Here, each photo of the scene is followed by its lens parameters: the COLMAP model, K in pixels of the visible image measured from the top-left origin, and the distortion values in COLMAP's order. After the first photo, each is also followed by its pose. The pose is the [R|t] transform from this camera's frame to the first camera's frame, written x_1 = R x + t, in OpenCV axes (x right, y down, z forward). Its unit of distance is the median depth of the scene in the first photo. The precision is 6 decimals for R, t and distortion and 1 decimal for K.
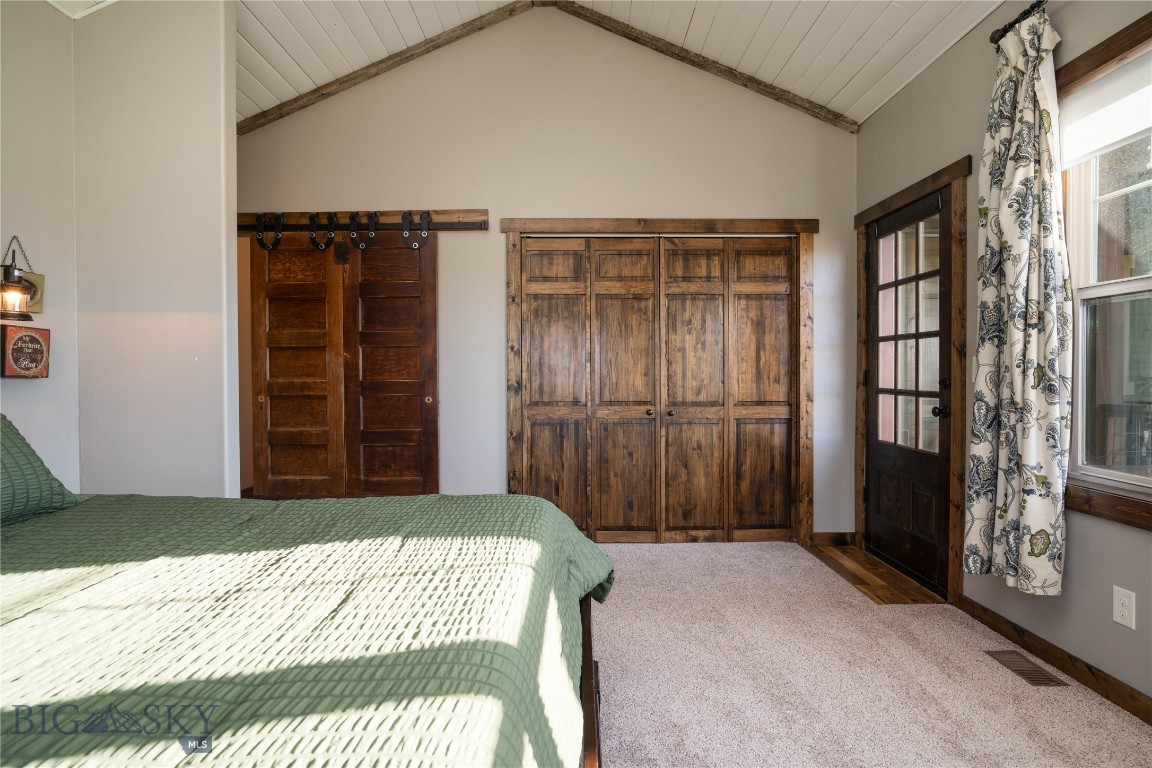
lens RADIAL K [[649.6, 0, 576.0], [0, 649.6, 384.0], [0, 0, 1]] dist [0.001785, 0.000257]
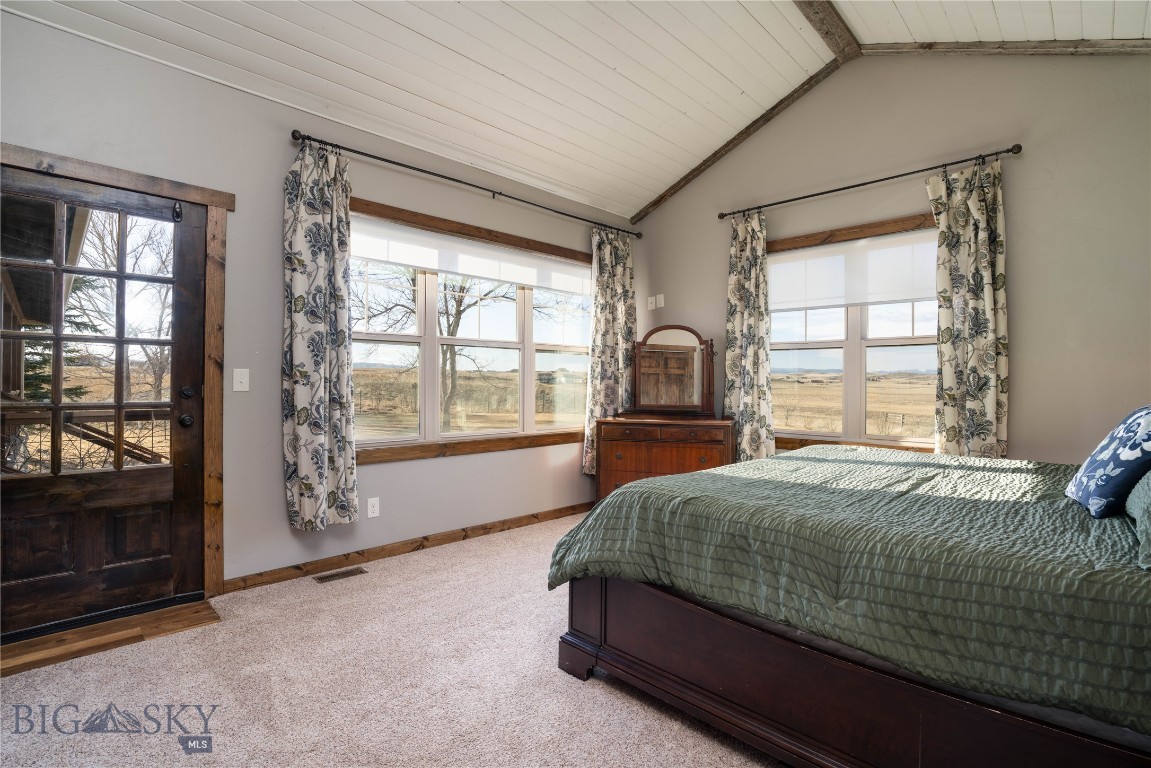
lens RADIAL K [[553.2, 0, 575.5], [0, 553.2, 384.0], [0, 0, 1]] dist [-0.004356, 0.000015]
pose [[-0.712360, -0.002587, 0.701809, -0.513080], [0.007726, 0.999904, 0.011527, -0.021060], [-0.701772, 0.013634, -0.712272, 1.271899]]
